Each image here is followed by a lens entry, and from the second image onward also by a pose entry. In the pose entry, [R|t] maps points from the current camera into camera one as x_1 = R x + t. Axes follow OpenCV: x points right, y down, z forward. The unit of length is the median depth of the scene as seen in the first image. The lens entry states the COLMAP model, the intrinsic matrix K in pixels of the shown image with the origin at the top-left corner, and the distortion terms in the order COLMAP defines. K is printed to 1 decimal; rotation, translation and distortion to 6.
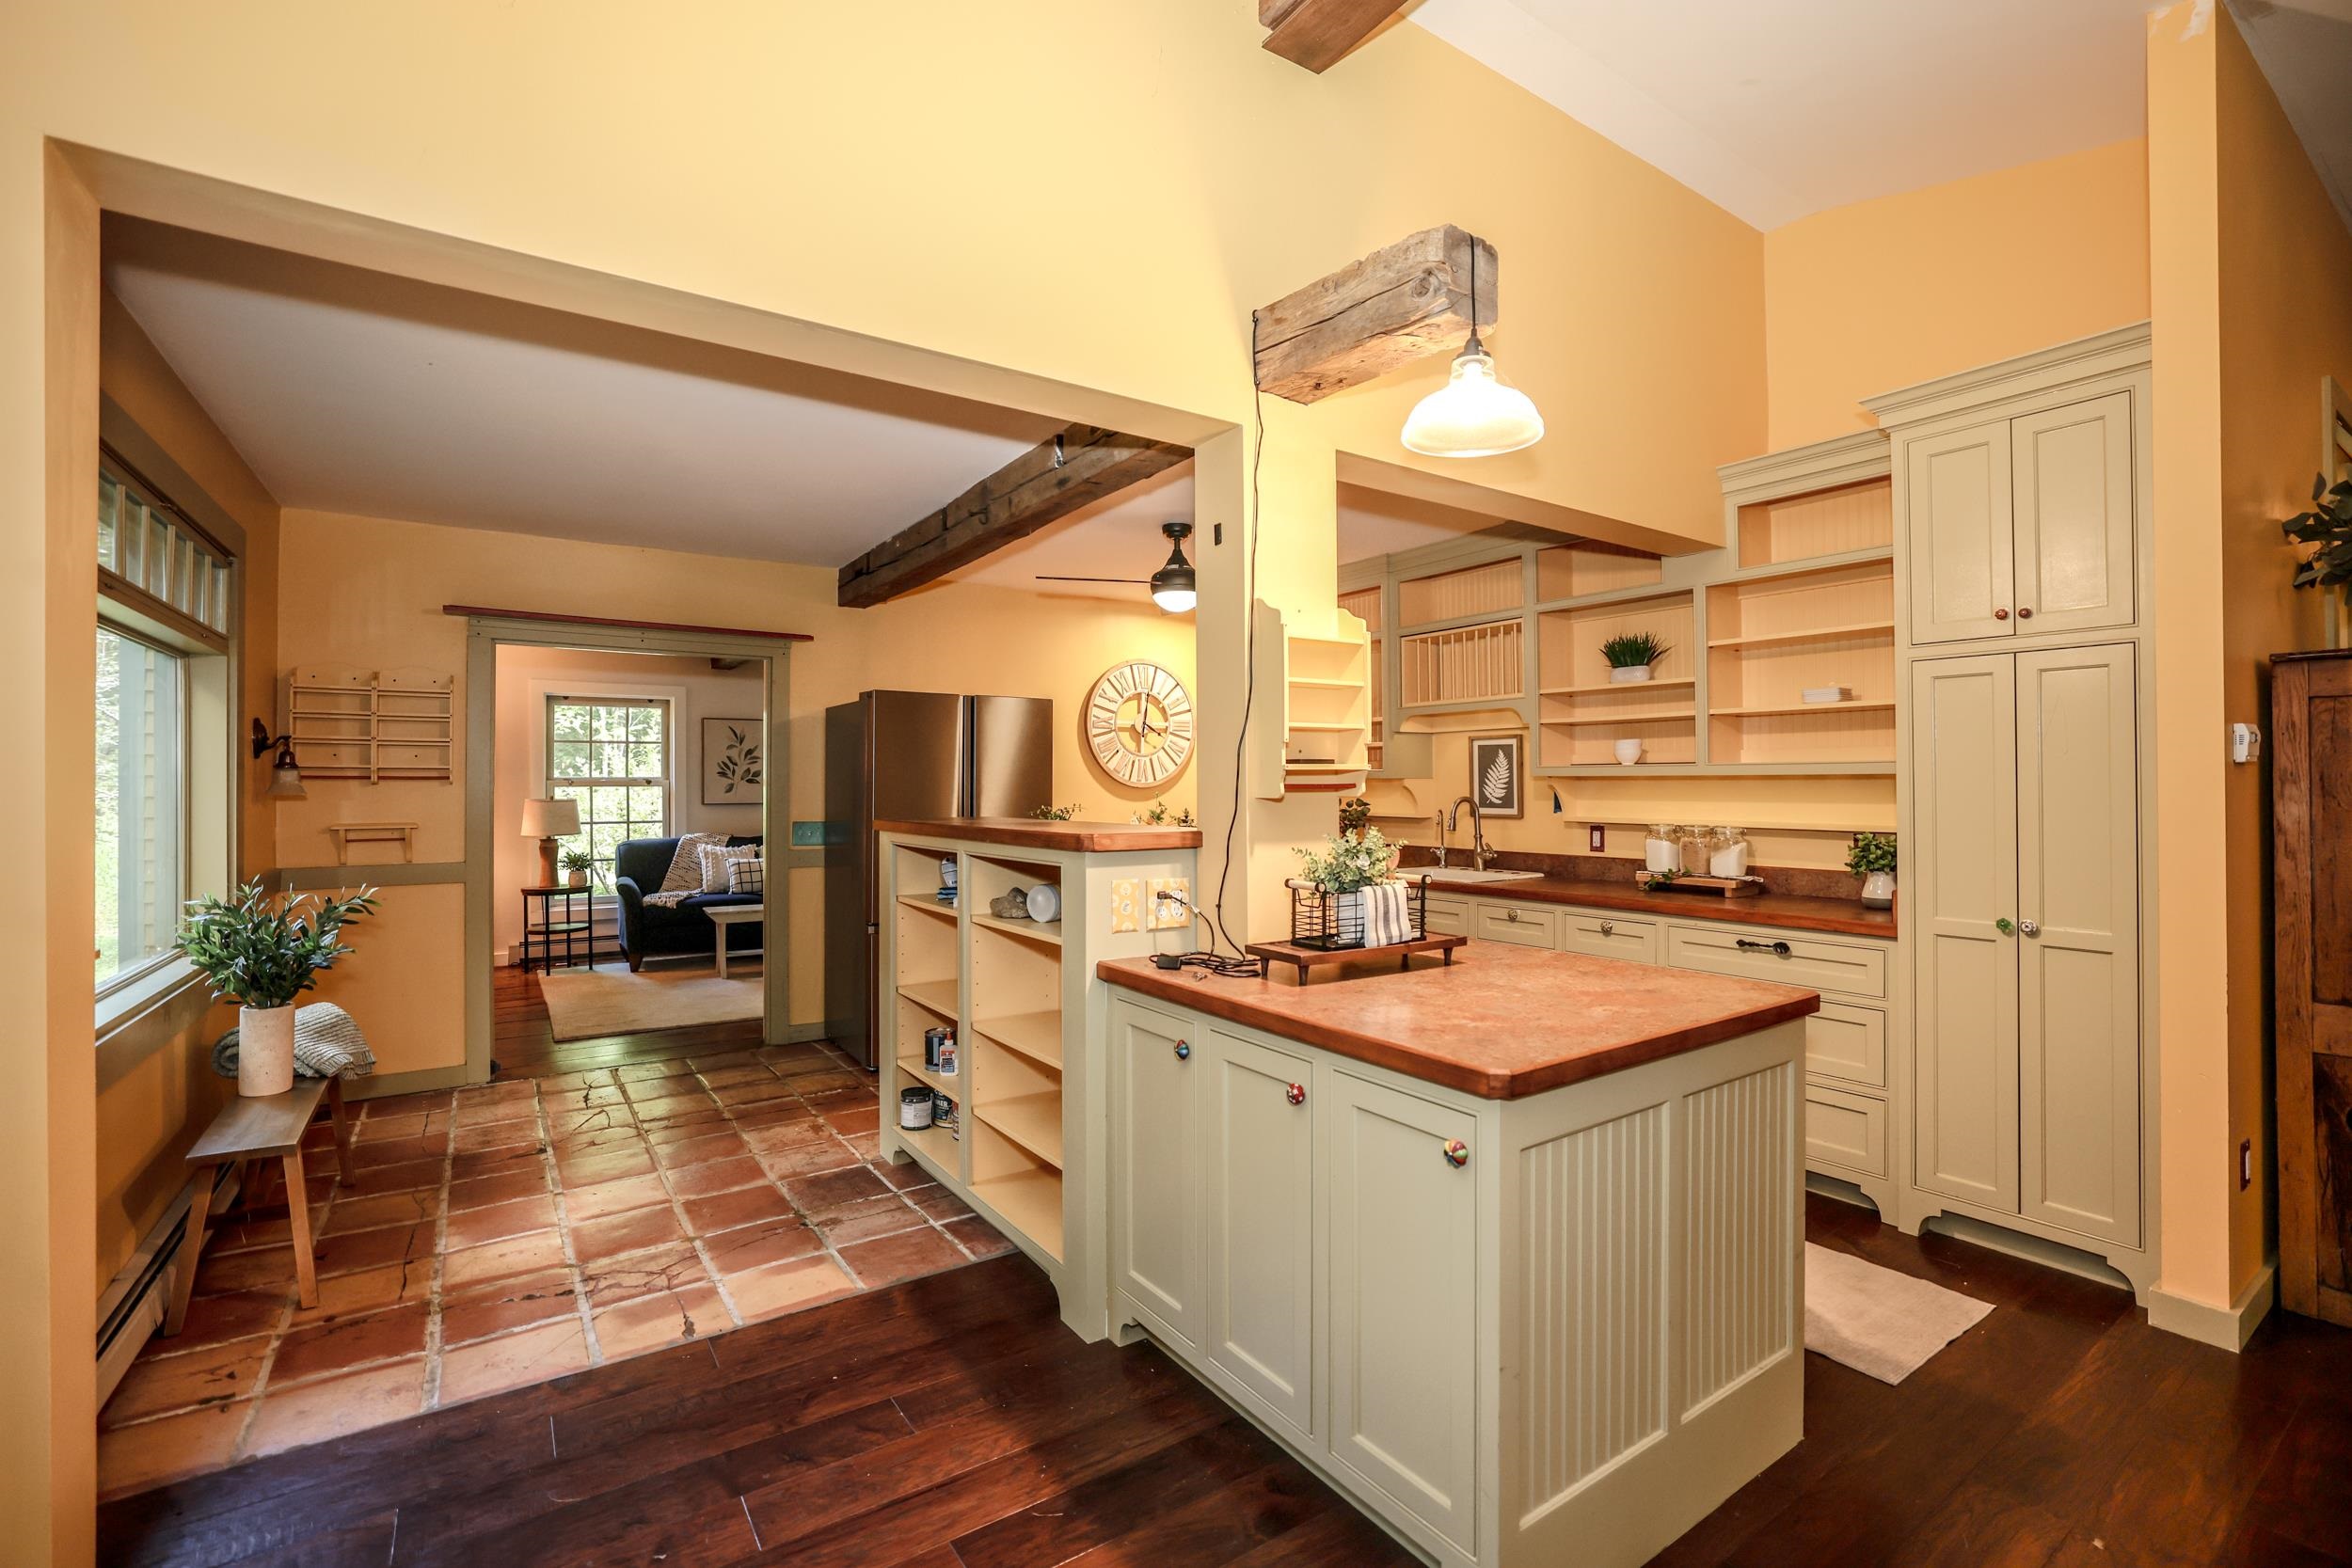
lens RADIAL K [[1008.5, 0, 1173.2], [0, 1008.5, 788.0], [0, 0, 1]] dist [0.000440, 0.000030]
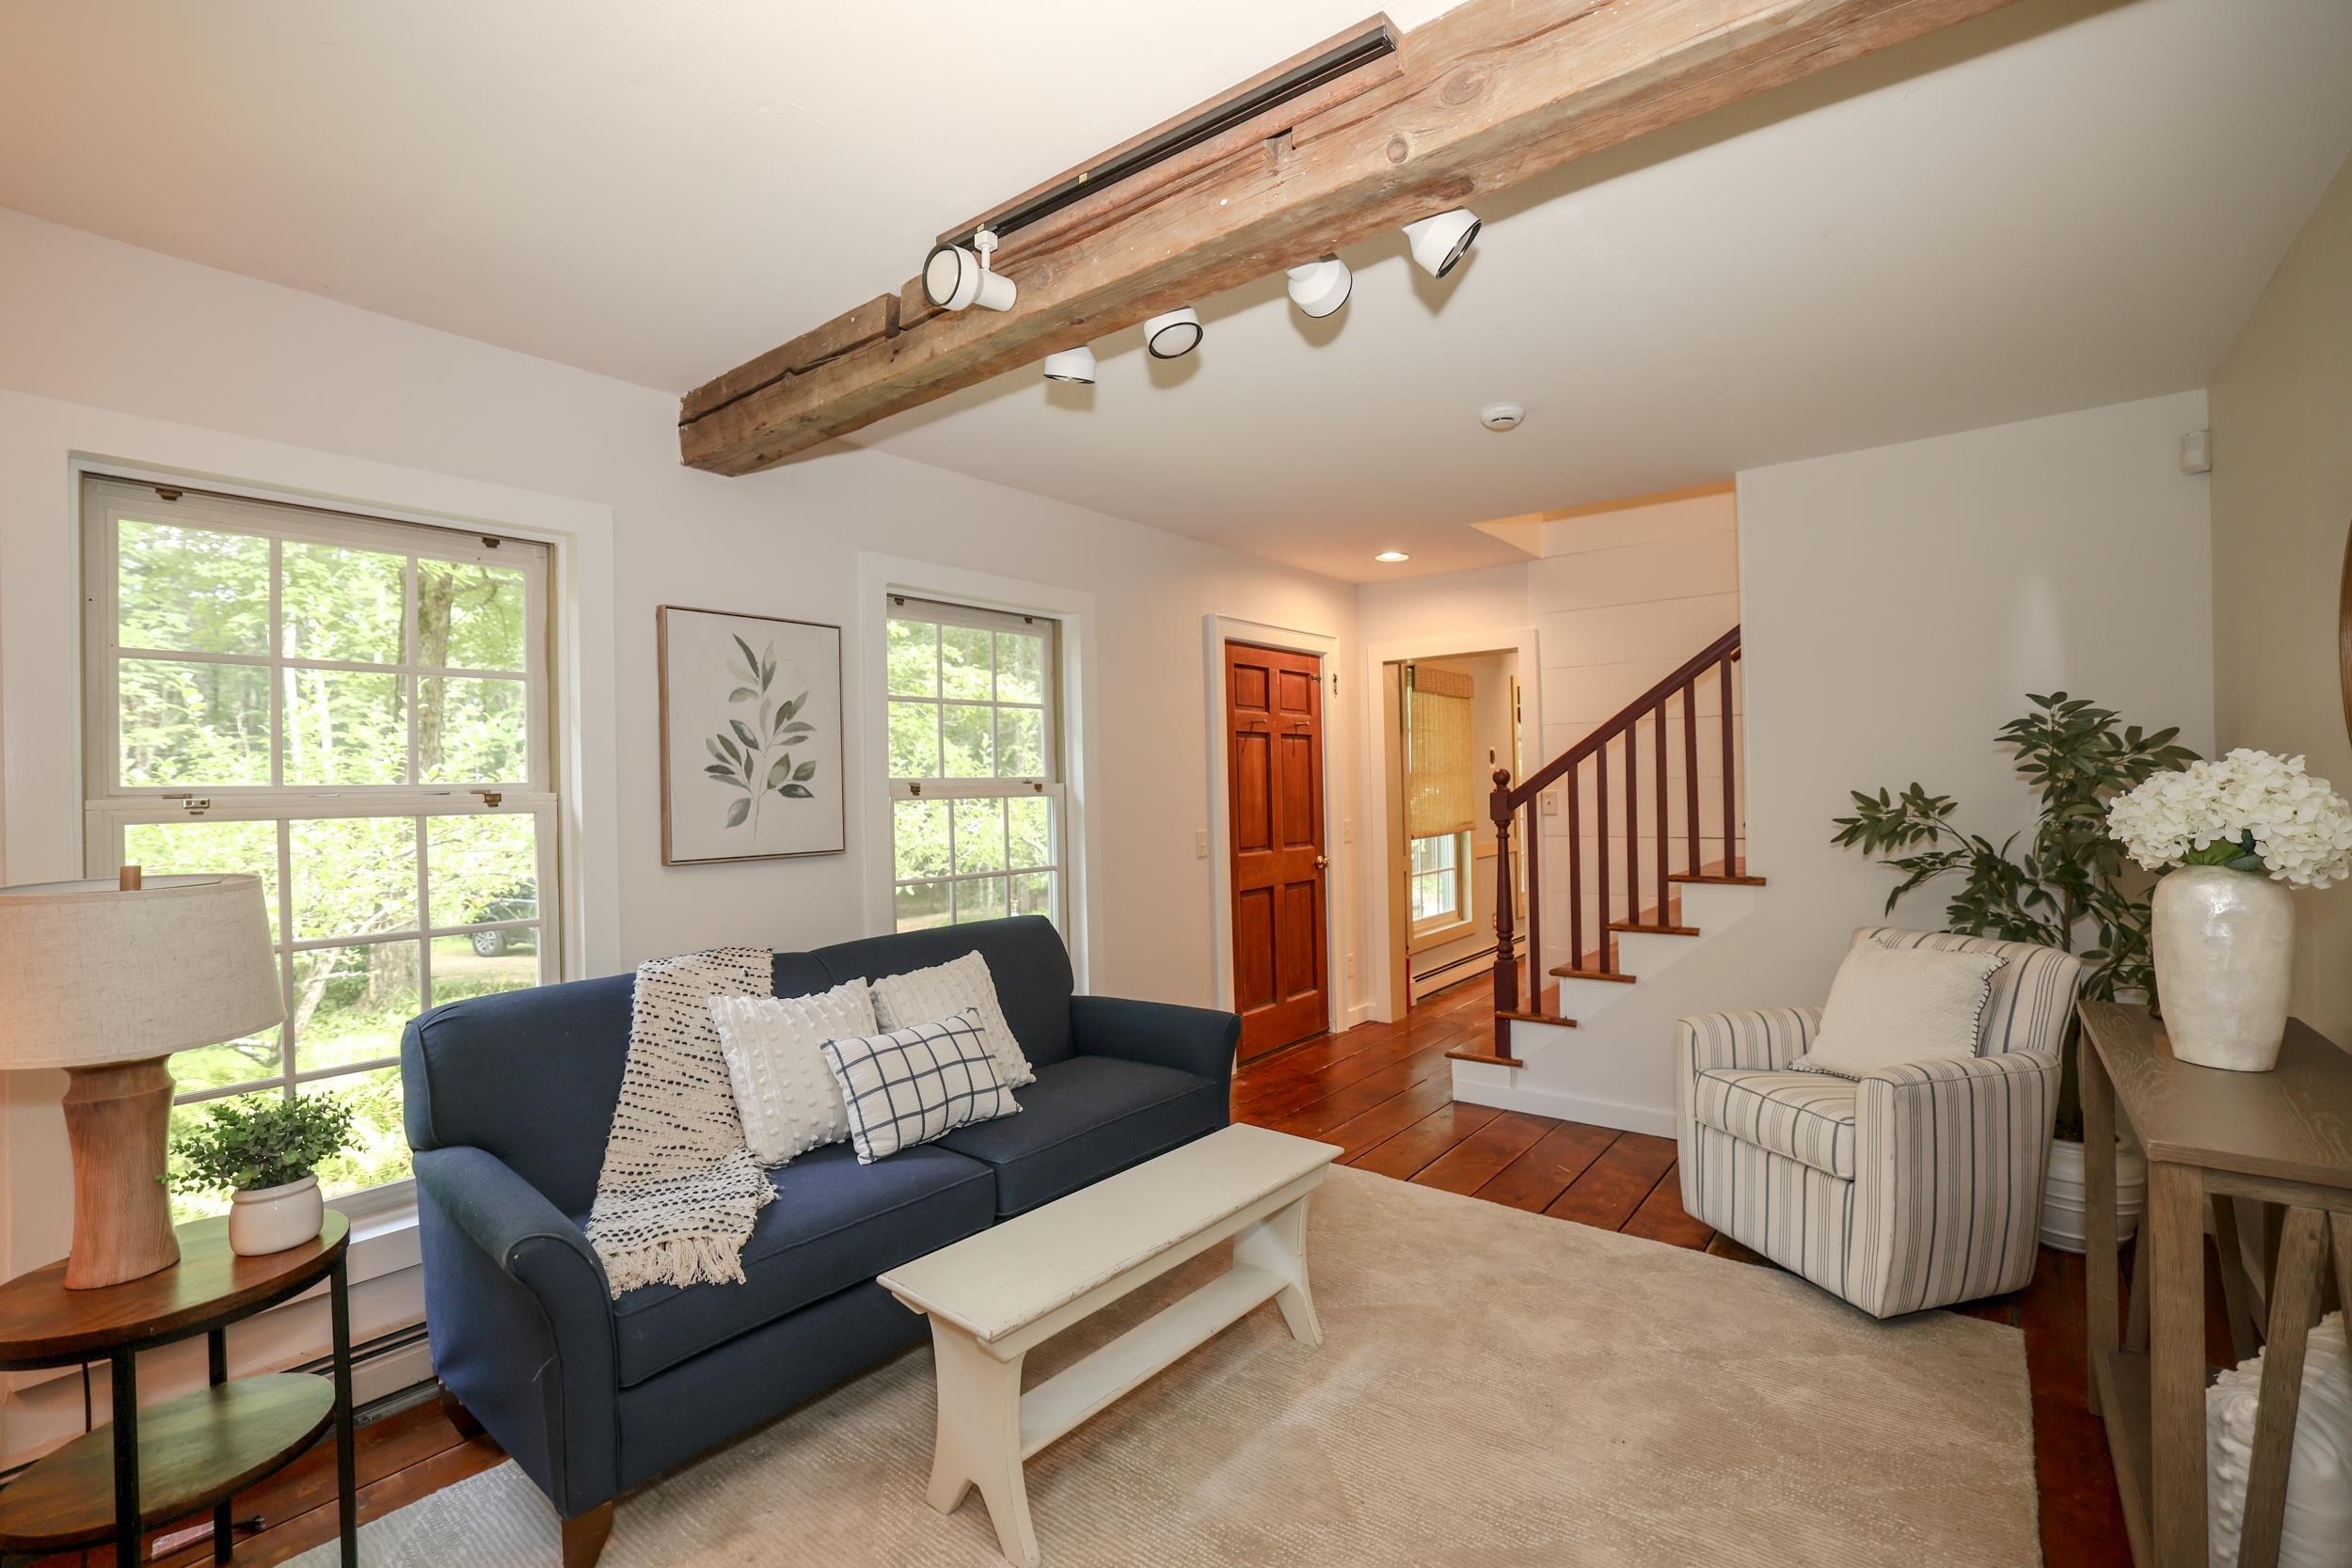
lens RADIAL K [[1008.5, 0, 1180.2], [0, 1008.5, 777.4], [0, 0, 1]] dist [0.000440, 0.000030]
pose [[0.945070, -0.003160, 0.326852, -0.422040], [0.003179, 0.999995, 0.000476, -0.011948], [-0.326852, 0.000589, 0.945075, 0.638300]]
